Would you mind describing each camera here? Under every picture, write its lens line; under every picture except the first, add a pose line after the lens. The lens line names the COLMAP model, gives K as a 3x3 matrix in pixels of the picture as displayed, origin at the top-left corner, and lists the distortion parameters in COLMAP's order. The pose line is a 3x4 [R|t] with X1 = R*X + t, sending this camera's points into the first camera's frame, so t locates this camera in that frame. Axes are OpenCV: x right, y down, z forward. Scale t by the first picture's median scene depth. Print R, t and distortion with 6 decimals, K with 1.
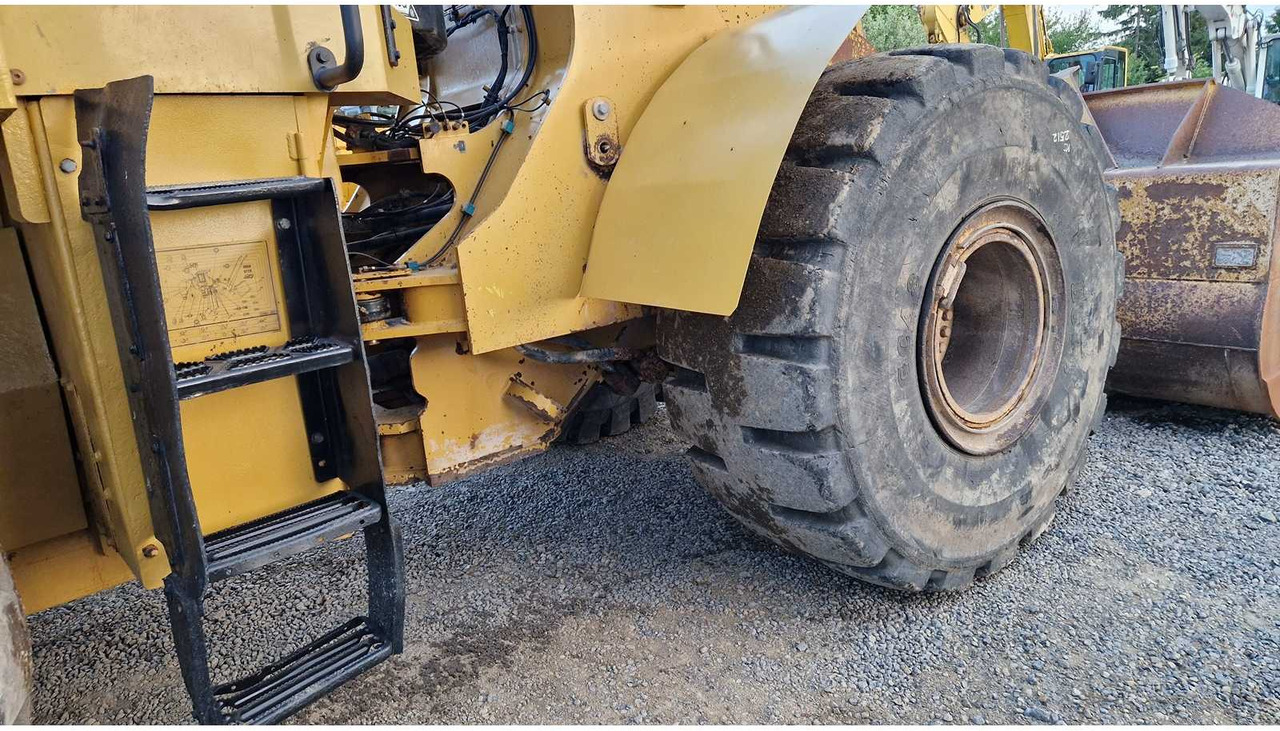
lens RADIAL K [[852.6, 0, 641.2], [0, 852.6, 348.9], [0, 0, 1]] dist [0.081698, -0.069044]
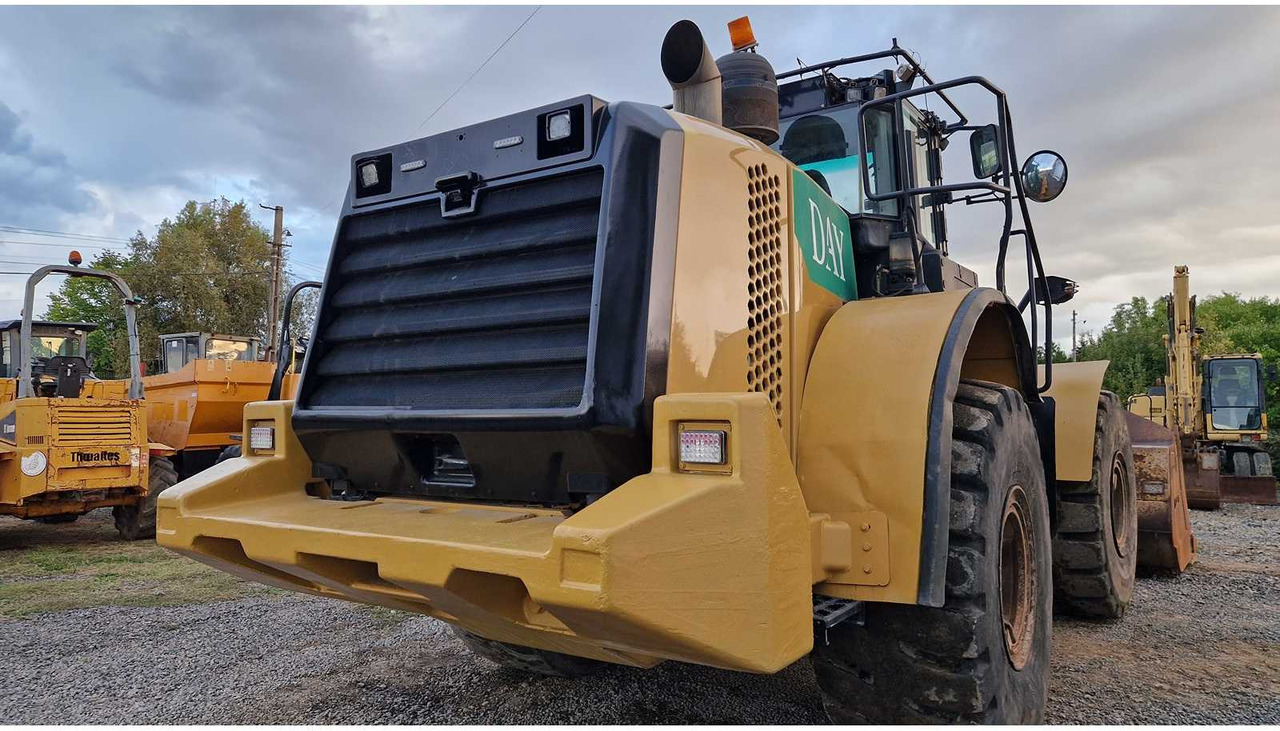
lens RADIAL K [[852.6, 0, 638.1], [0, 852.6, 357.8], [0, 0, 1]] dist [0.081698, -0.069044]
pose [[0.960380, 0.099191, 0.260443, -1.699668], [-0.021572, 0.958173, -0.285376, 0.337868], [-0.277856, 0.268451, 0.922350, -1.073959]]
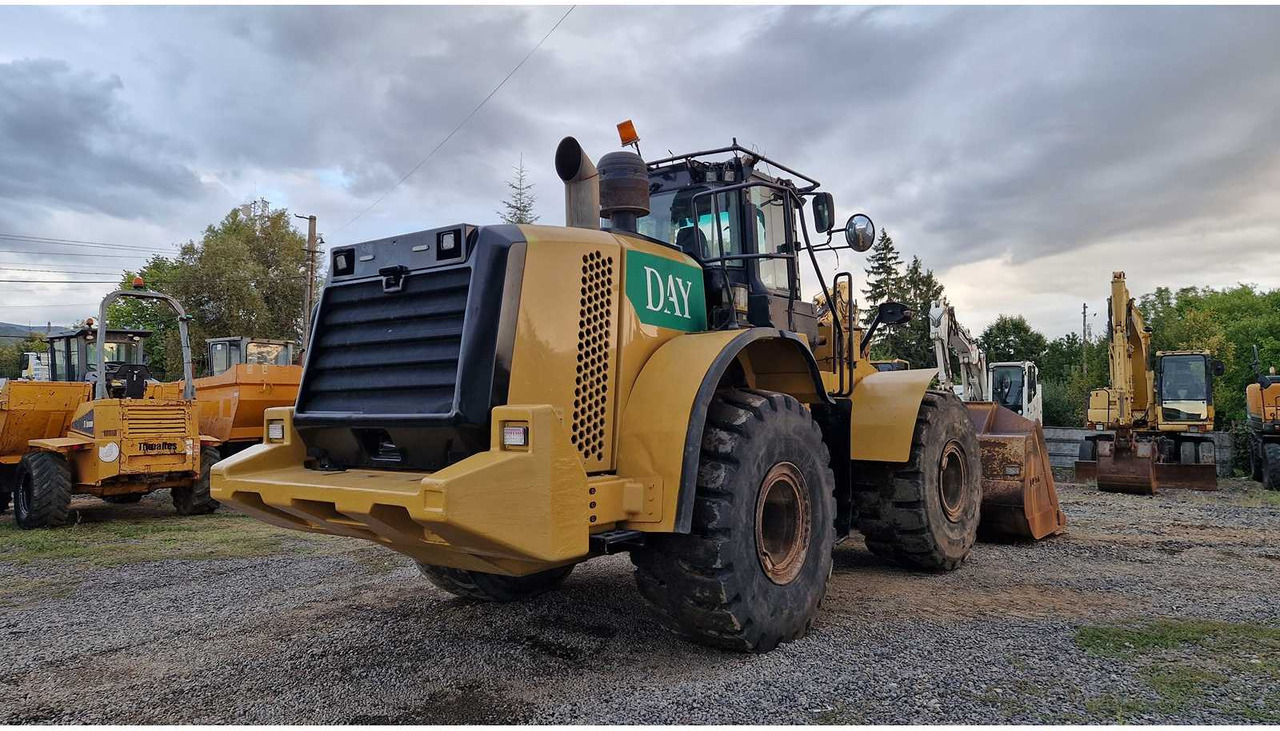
lens RADIAL K [[852.6, 0, 637.6], [0, 852.6, 360.5], [0, 0, 1]] dist [0.081698, -0.069044]
pose [[0.970865, 0.090324, 0.221951, -1.522976], [-0.027163, 0.961752, -0.272573, 0.470424], [-0.238081, 0.258603, 0.936185, -1.865714]]
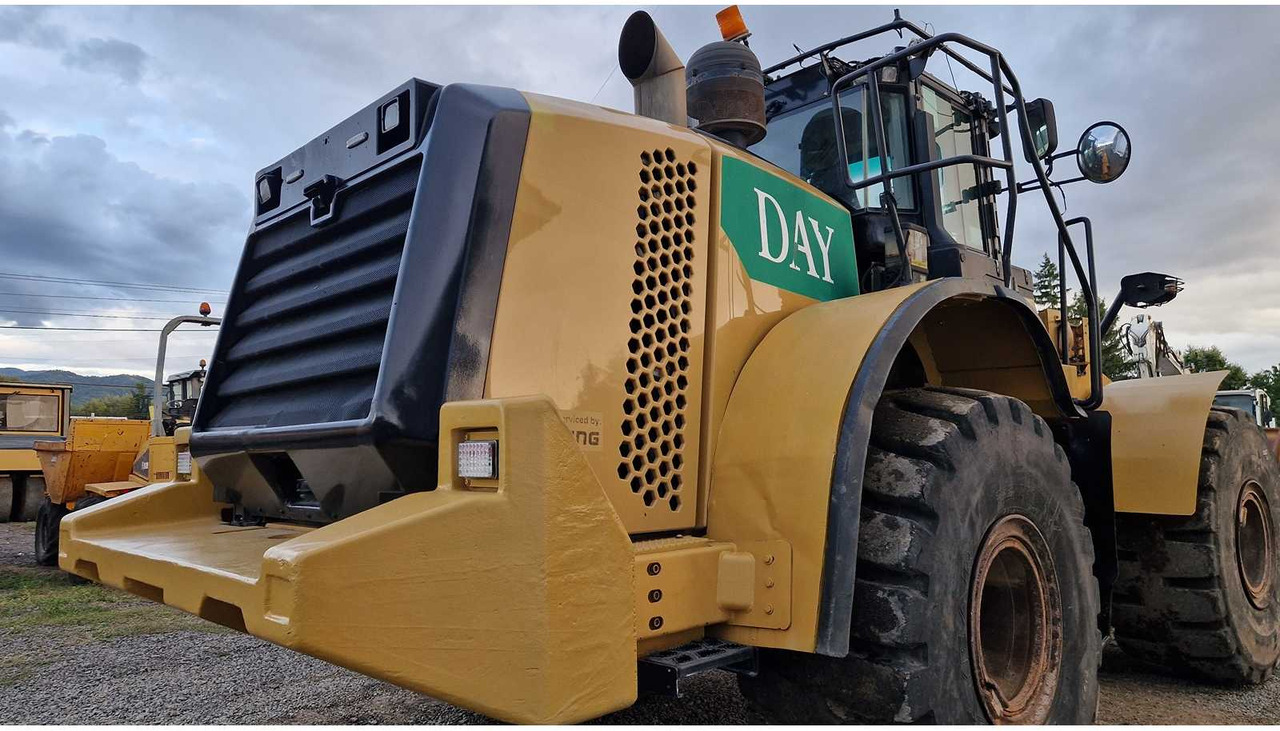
lens RADIAL K [[855.0, 0, 637.4], [0, 855.0, 363.3], [0, 0, 1]] dist [0.075426, -0.063369]
pose [[0.994972, 0.078929, 0.061652, -1.272286], [-0.055652, 0.947497, -0.314886, 0.323704], [-0.083269, 0.309871, 0.947125, -1.009873]]
